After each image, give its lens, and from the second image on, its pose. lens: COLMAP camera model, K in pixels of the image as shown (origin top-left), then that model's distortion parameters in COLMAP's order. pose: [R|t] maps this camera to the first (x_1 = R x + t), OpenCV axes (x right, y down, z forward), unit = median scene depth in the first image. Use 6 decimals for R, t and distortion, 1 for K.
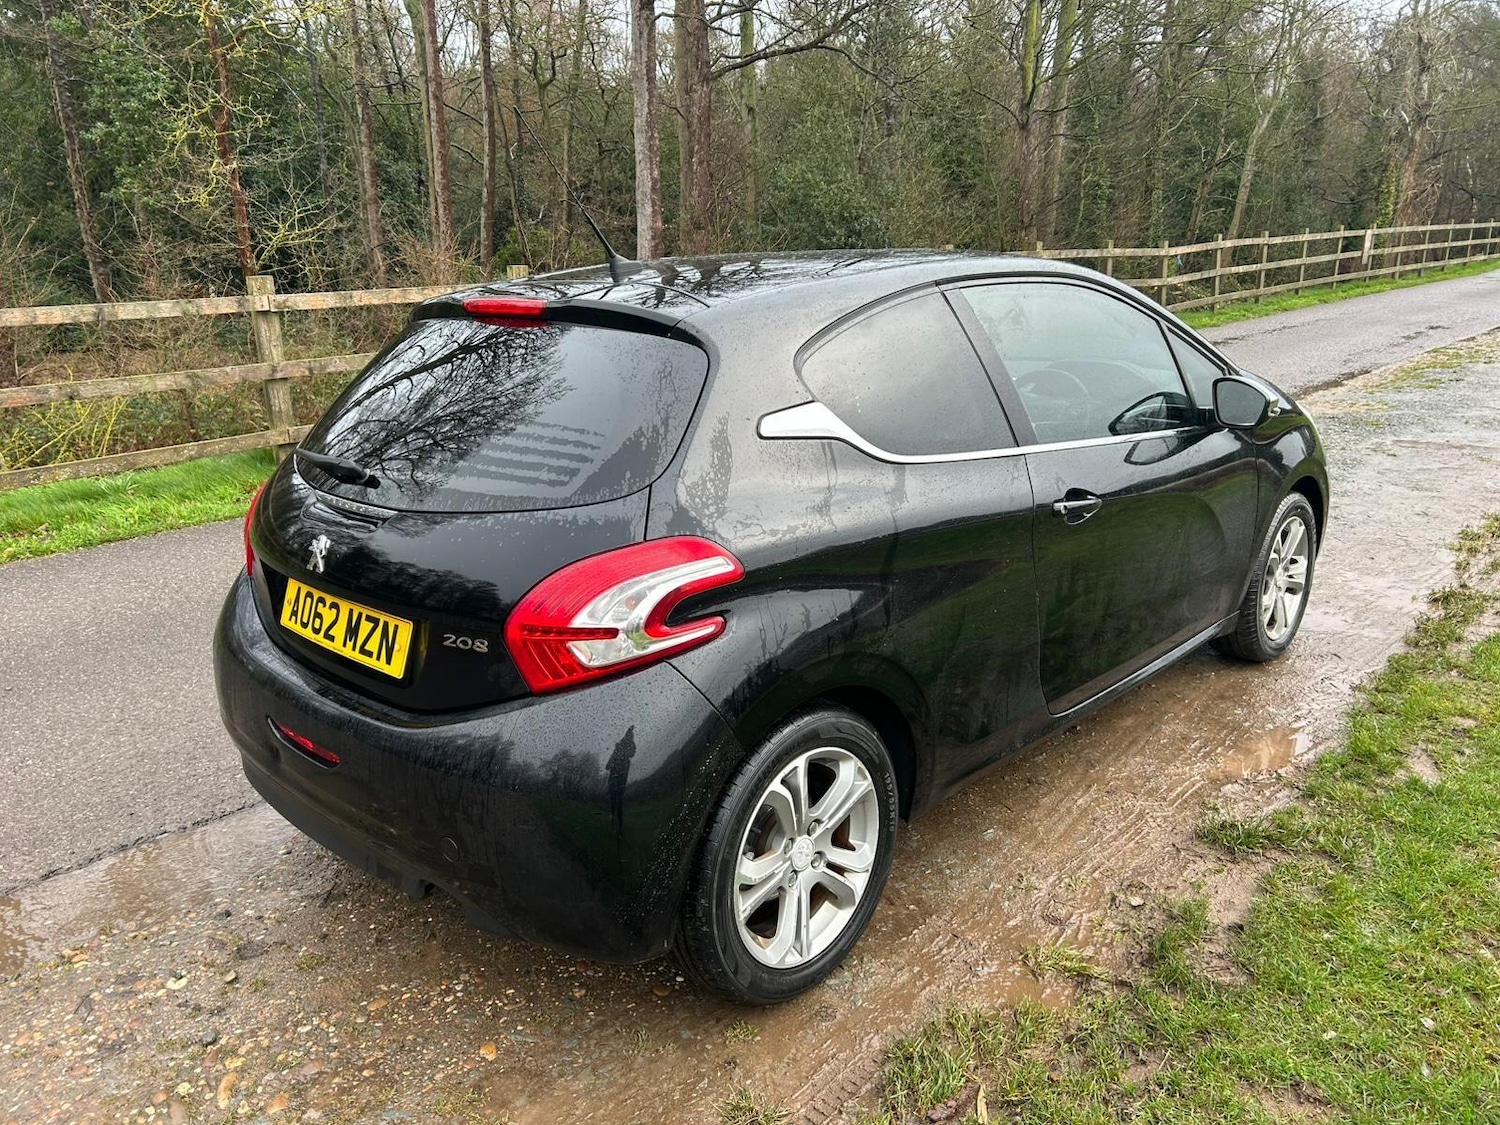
lens RADIAL K [[1120.6, 0, 750.0], [0, 1120.6, 562.5], [0, 0, 1]] dist [0.053717, -0.058739]
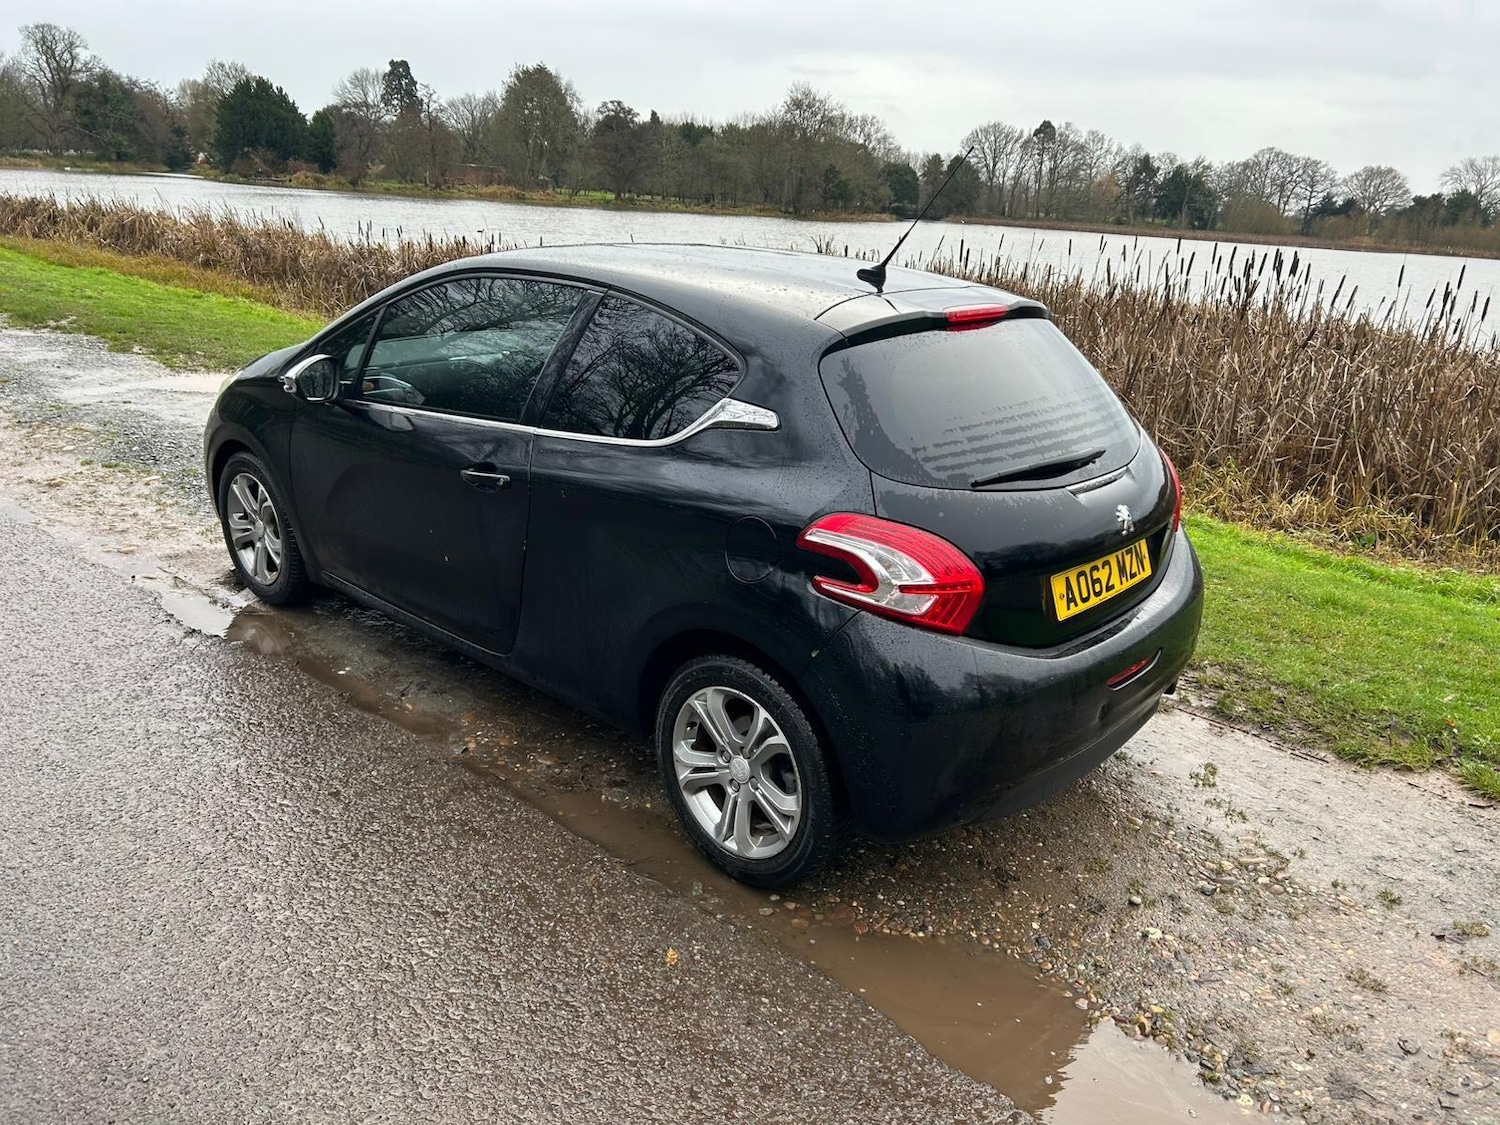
lens RADIAL K [[1120.6, 0, 750.0], [0, 1120.6, 562.5], [0, 0, 1]] dist [0.053717, -0.058739]
pose [[-0.015018, -0.298599, 0.954261, -1.566805], [0.229596, 0.927838, 0.293944, -0.422516], [-0.973170, 0.223509, 0.054623, 1.332697]]
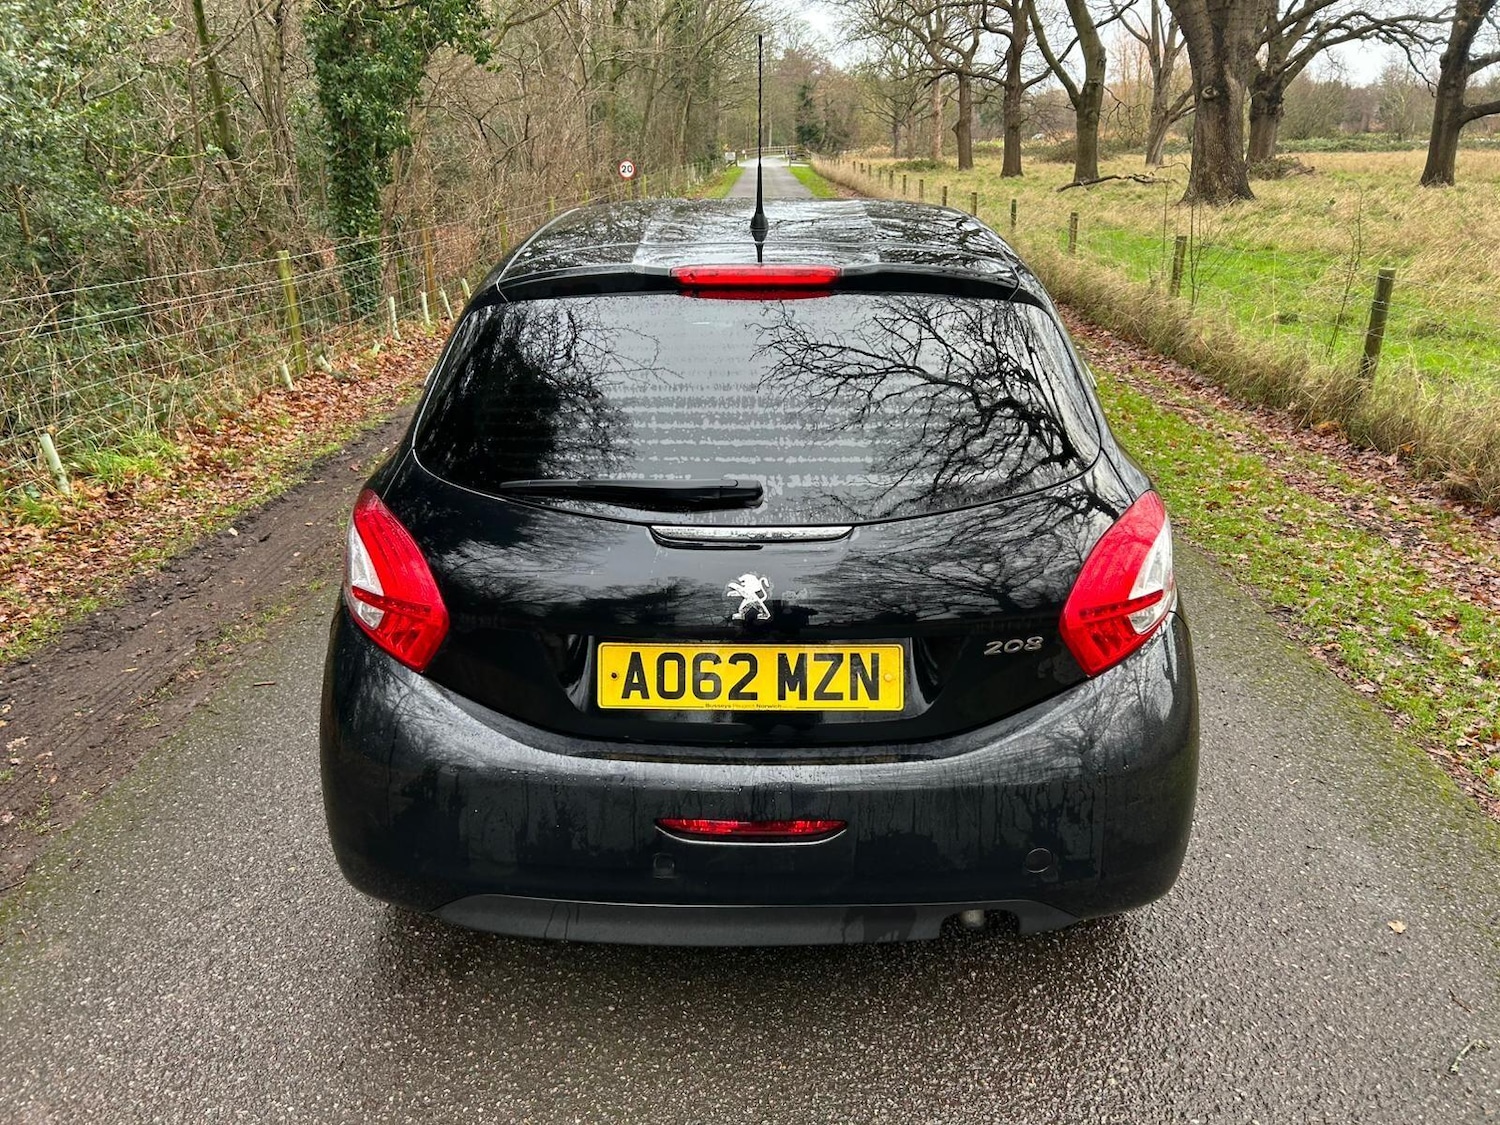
lens RADIAL K [[1121.8, 0, 737.5], [0, 1121.8, 558.4], [0, 0, 1]] dist [0.055717, -0.061573]
pose [[0.744120, -0.206673, 0.635273, -0.885356], [0.166564, 0.978308, 0.123169, -0.134088], [-0.646948, 0.014161, 0.762402, 0.388154]]
